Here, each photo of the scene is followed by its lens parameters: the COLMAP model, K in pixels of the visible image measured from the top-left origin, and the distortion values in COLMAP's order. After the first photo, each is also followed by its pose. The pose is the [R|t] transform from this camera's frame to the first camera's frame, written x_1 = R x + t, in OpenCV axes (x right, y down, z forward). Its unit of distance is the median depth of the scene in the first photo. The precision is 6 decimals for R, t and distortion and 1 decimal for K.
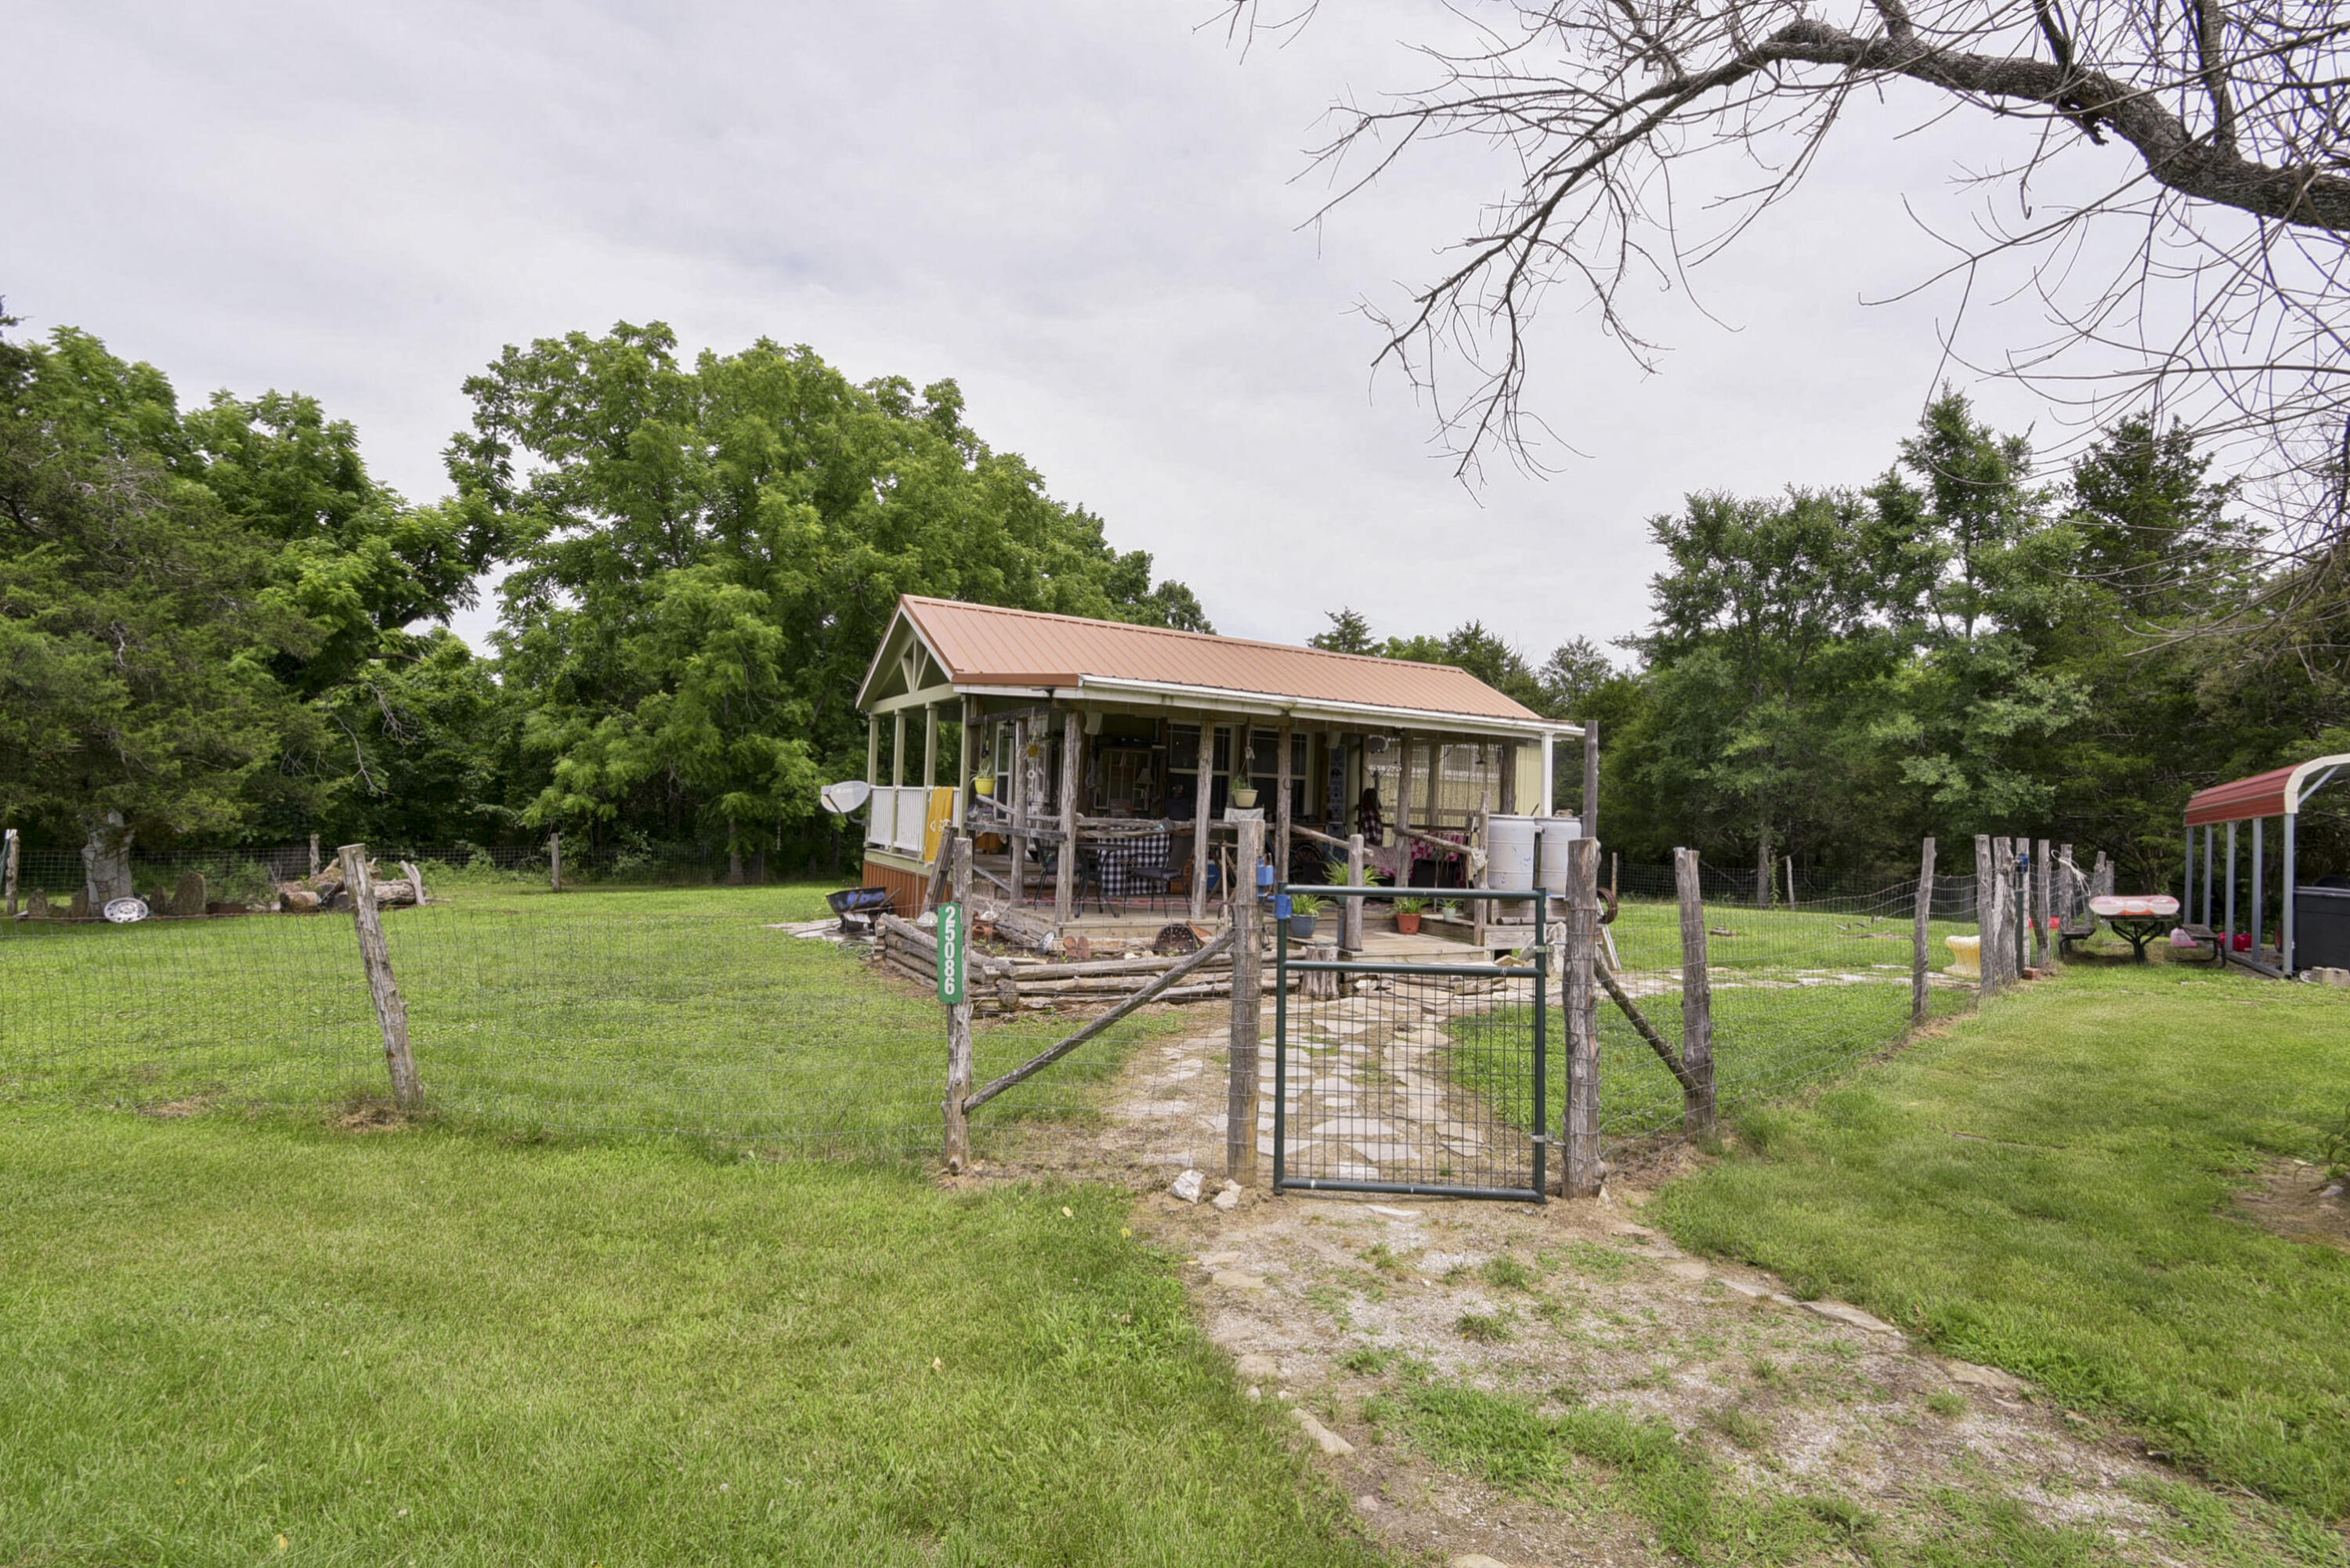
lens RADIAL K [[1075.8, 0, 1175.0], [0, 1075.8, 784.0], [0, 0, 1]] dist [0.015729, -0.009785]
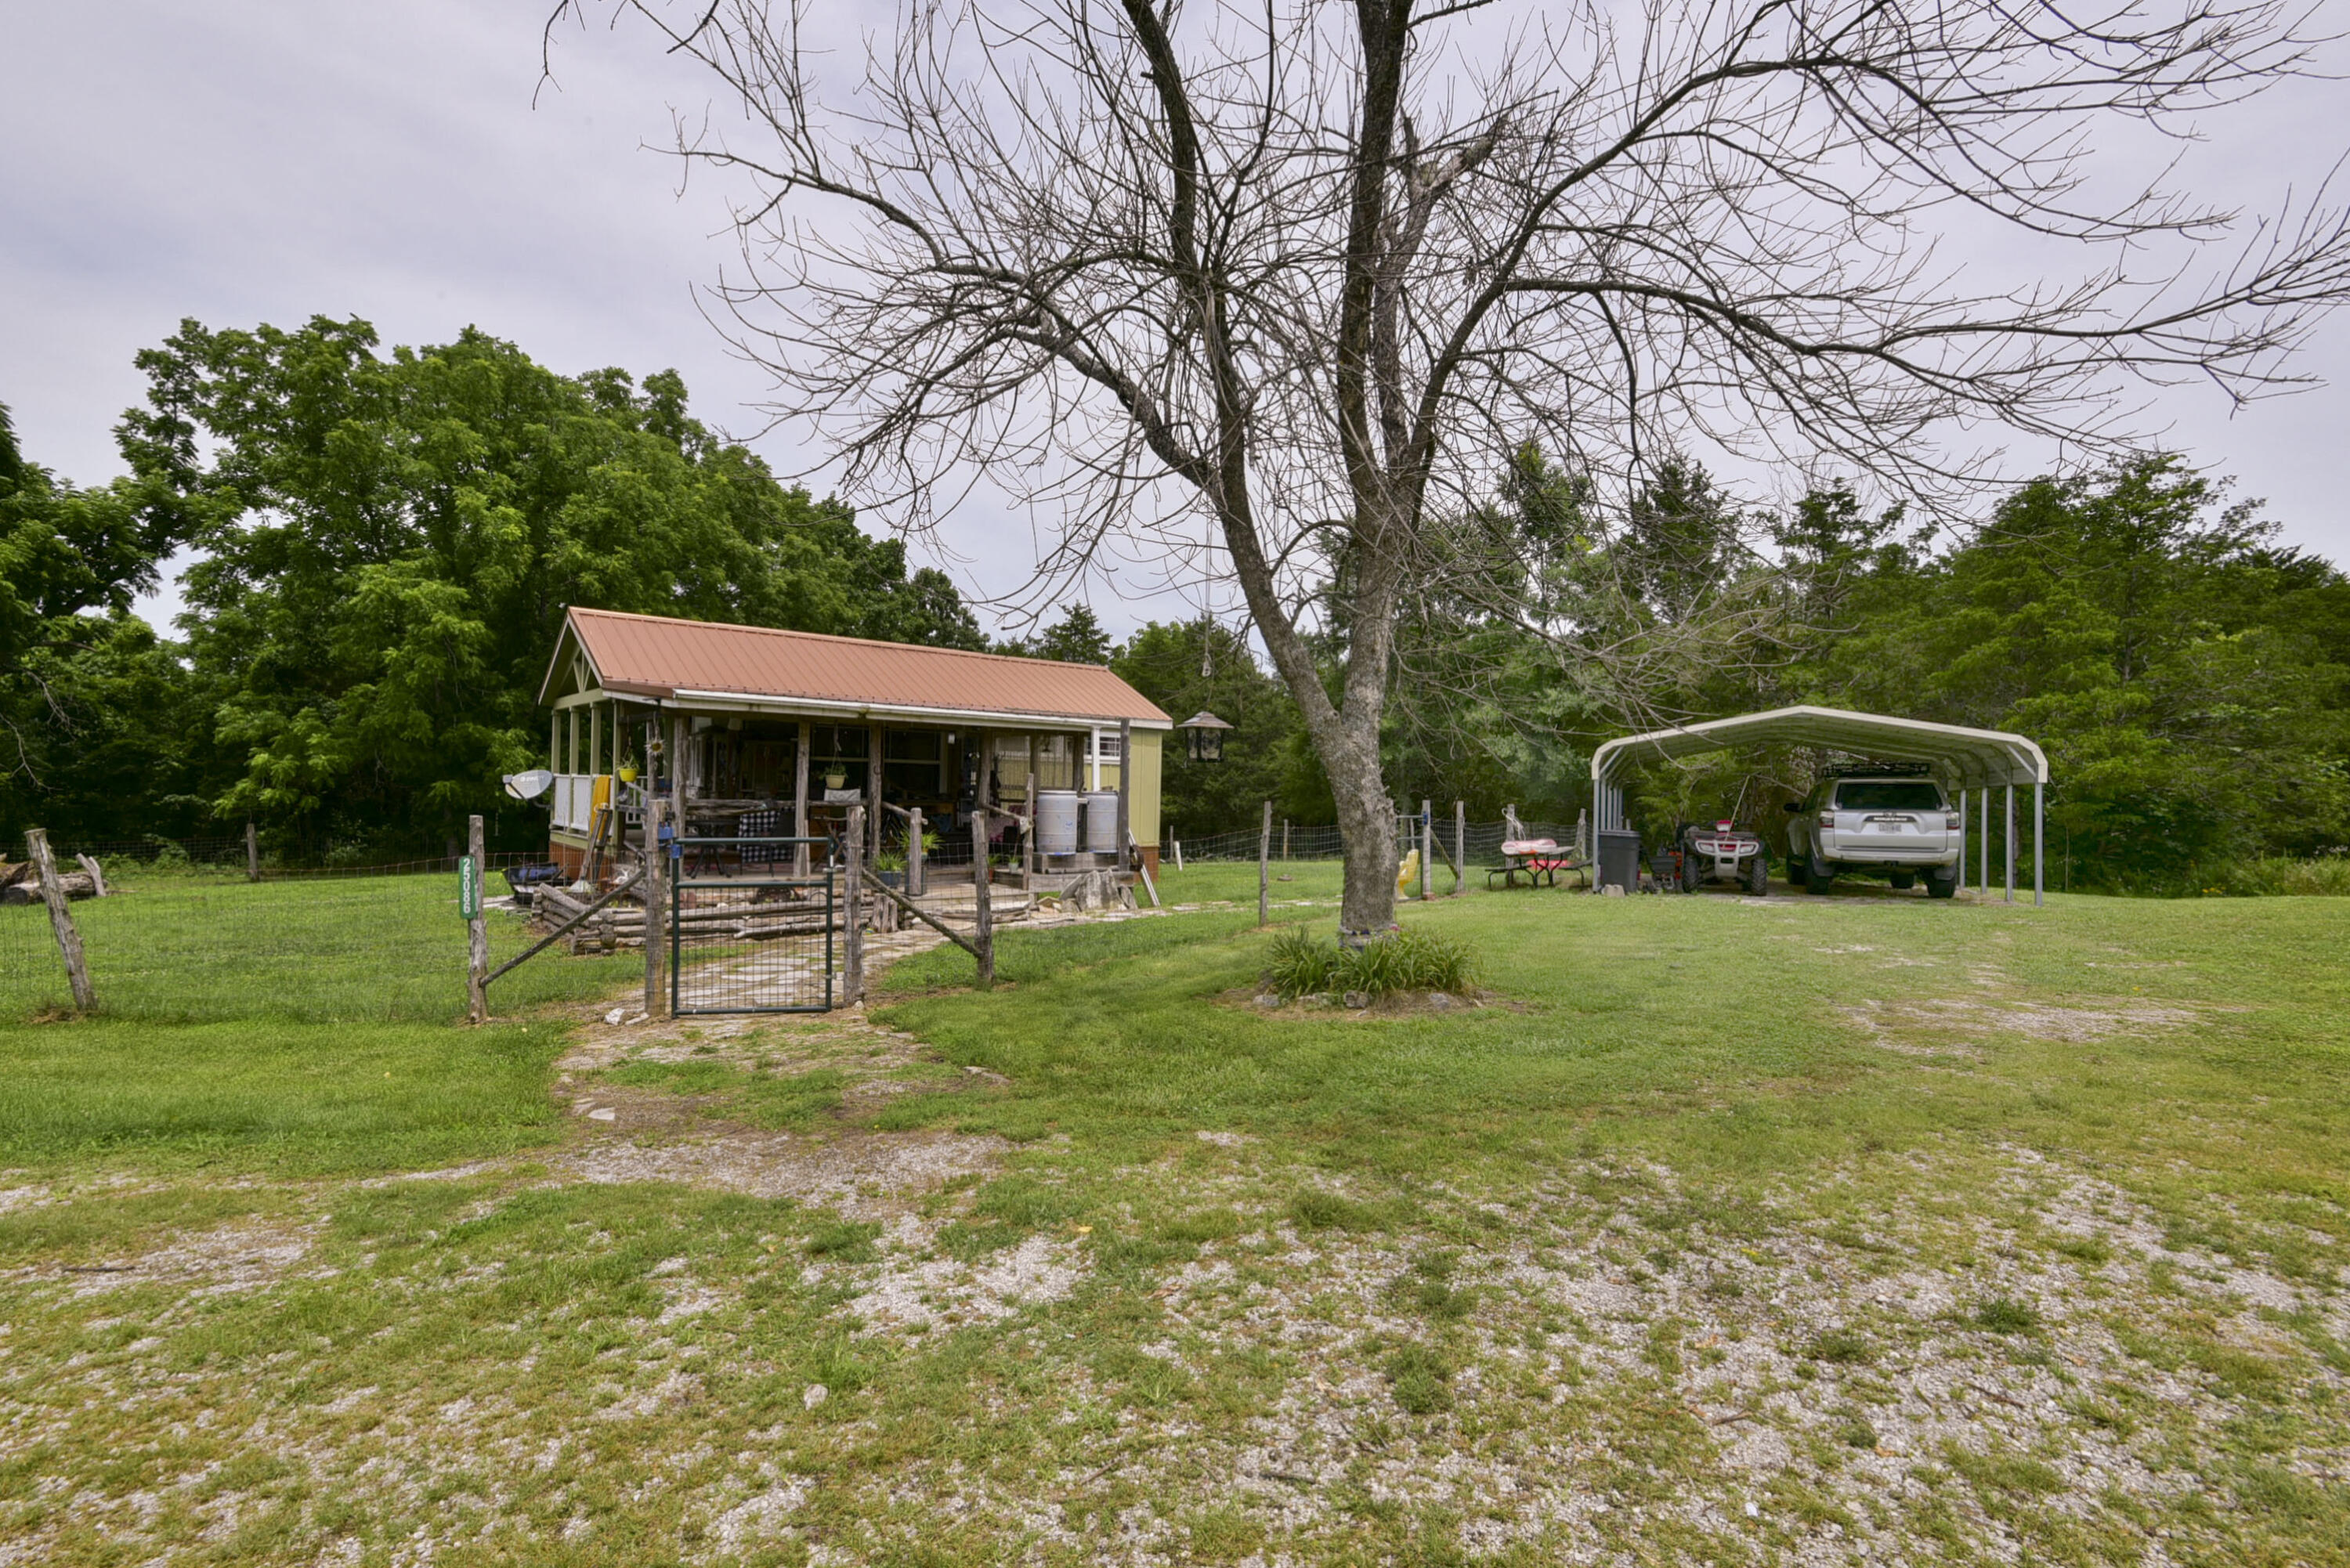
lens RADIAL K [[1065.1, 0, 1175.6], [0, 1065.1, 786.7], [0, 0, 1]] dist [-0.011034, 0.000311]
pose [[0.982704, -0.018760, 0.184232, 0.102467], [0.014165, 0.999556, 0.026226, -0.003846], [-0.184642, -0.023163, 0.982533, -0.141148]]
